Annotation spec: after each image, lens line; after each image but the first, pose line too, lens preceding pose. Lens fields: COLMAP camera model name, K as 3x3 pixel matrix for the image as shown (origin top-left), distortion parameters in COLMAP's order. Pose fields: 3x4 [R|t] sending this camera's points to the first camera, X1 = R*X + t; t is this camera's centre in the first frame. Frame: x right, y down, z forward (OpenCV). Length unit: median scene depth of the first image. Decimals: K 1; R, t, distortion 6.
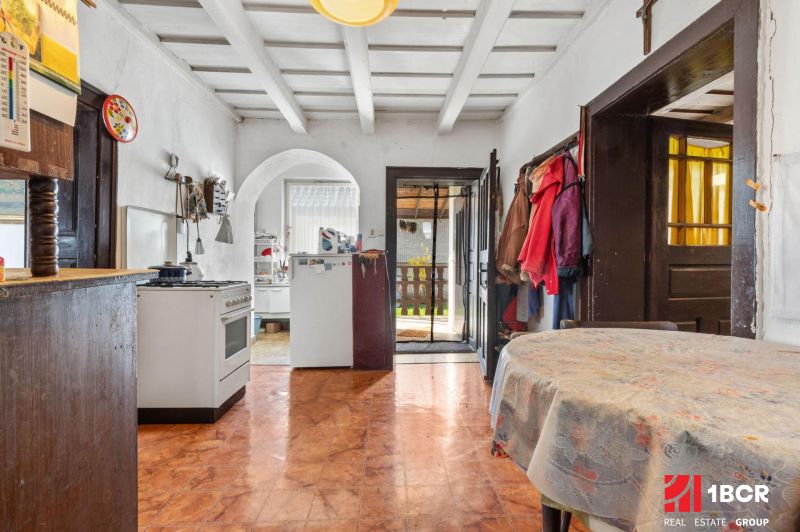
lens RADIAL K [[358.9, 0, 402.6], [0, 358.9, 262.7], [0, 0, 1]] dist [0.007017, -0.000367]
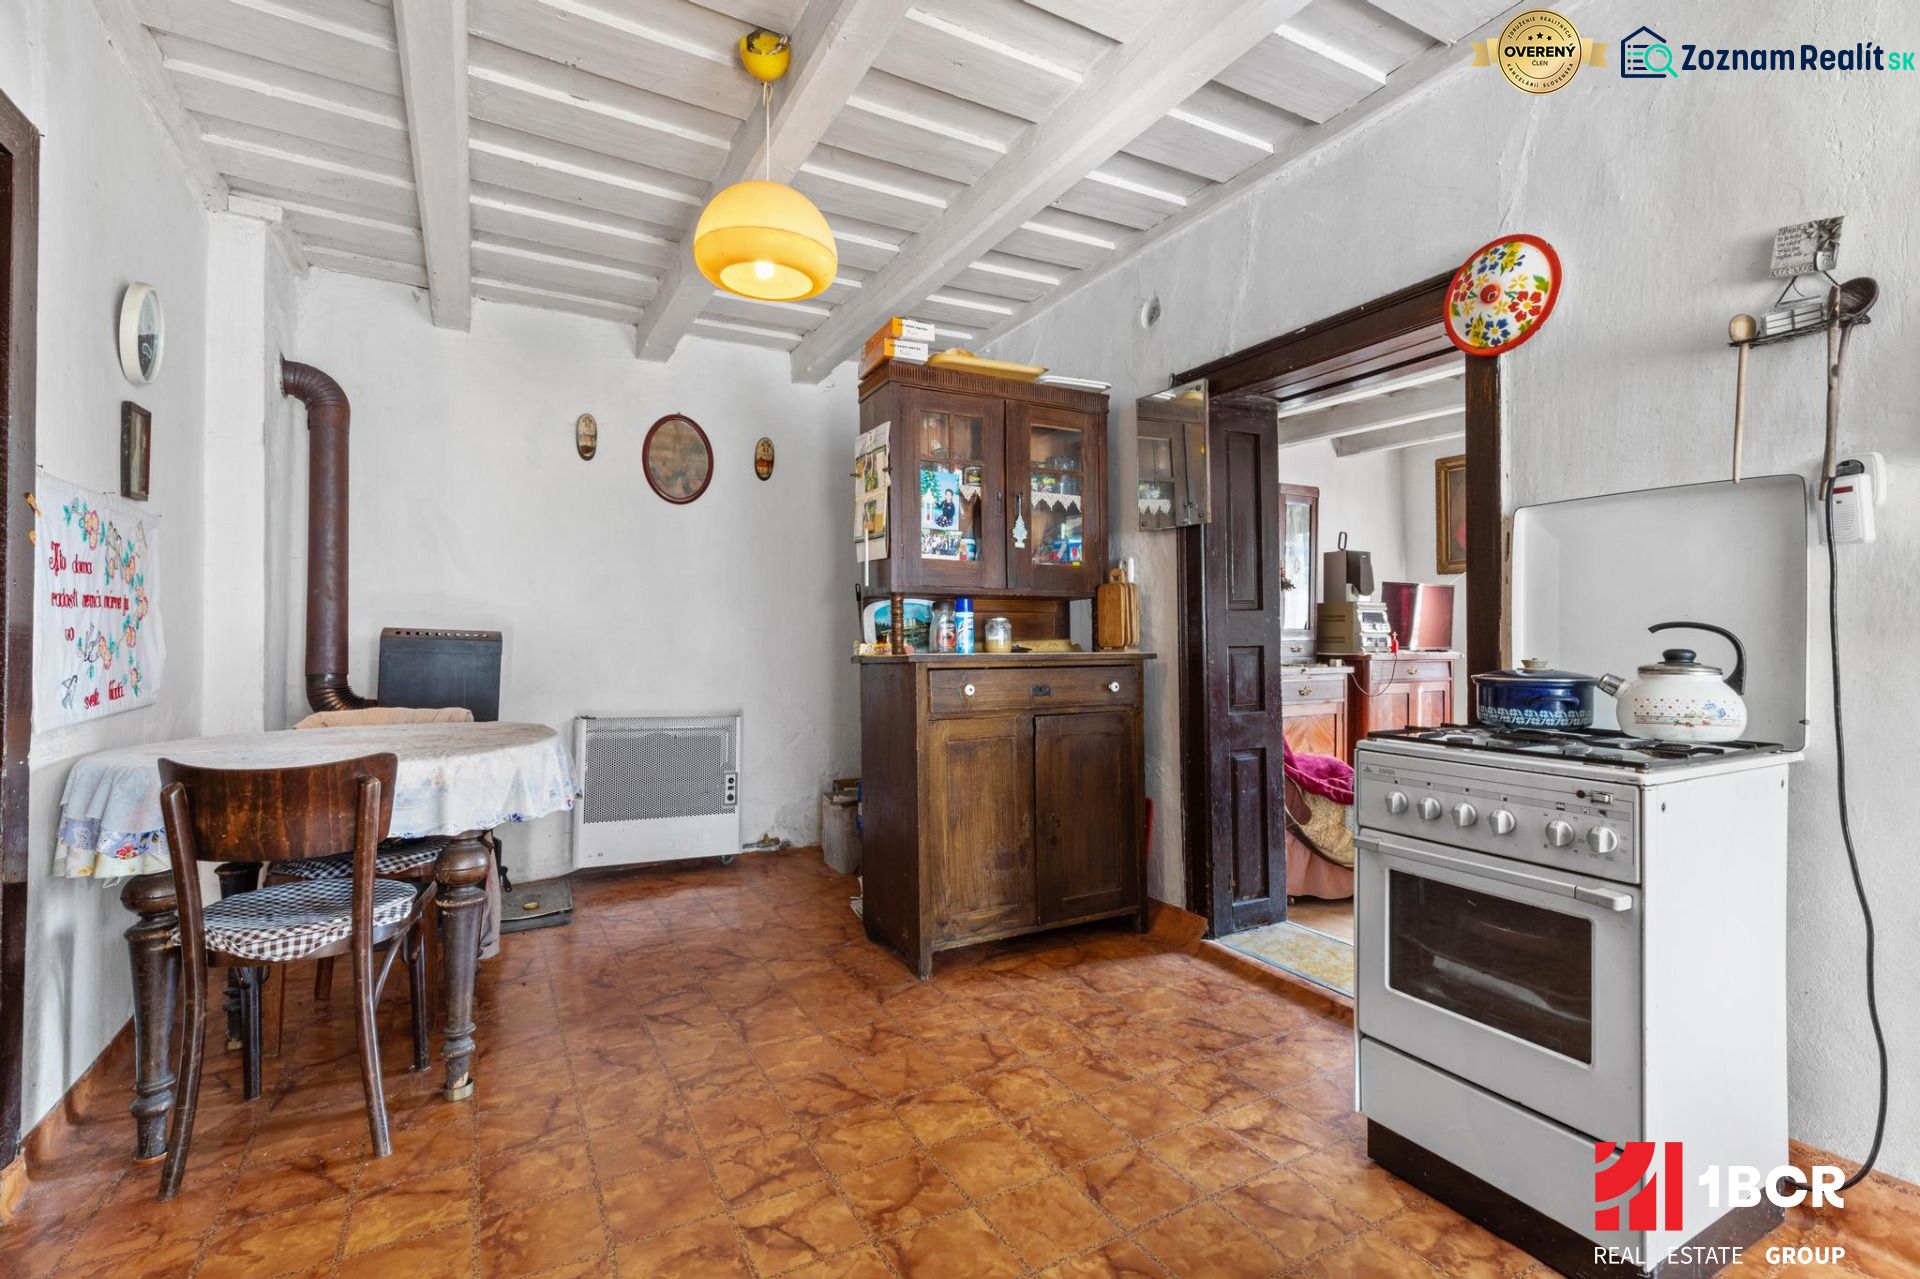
lens RADIAL K [[861.3, 0, 964.2], [0, 861.3, 632.6], [0, 0, 1]] dist [0.007017, -0.000367]
pose [[-0.889915, -0.011864, -0.455973, 0.179821], [-0.013631, 0.999907, 0.000586, -0.025352], [0.455924, 0.006737, -0.889993, 1.728768]]
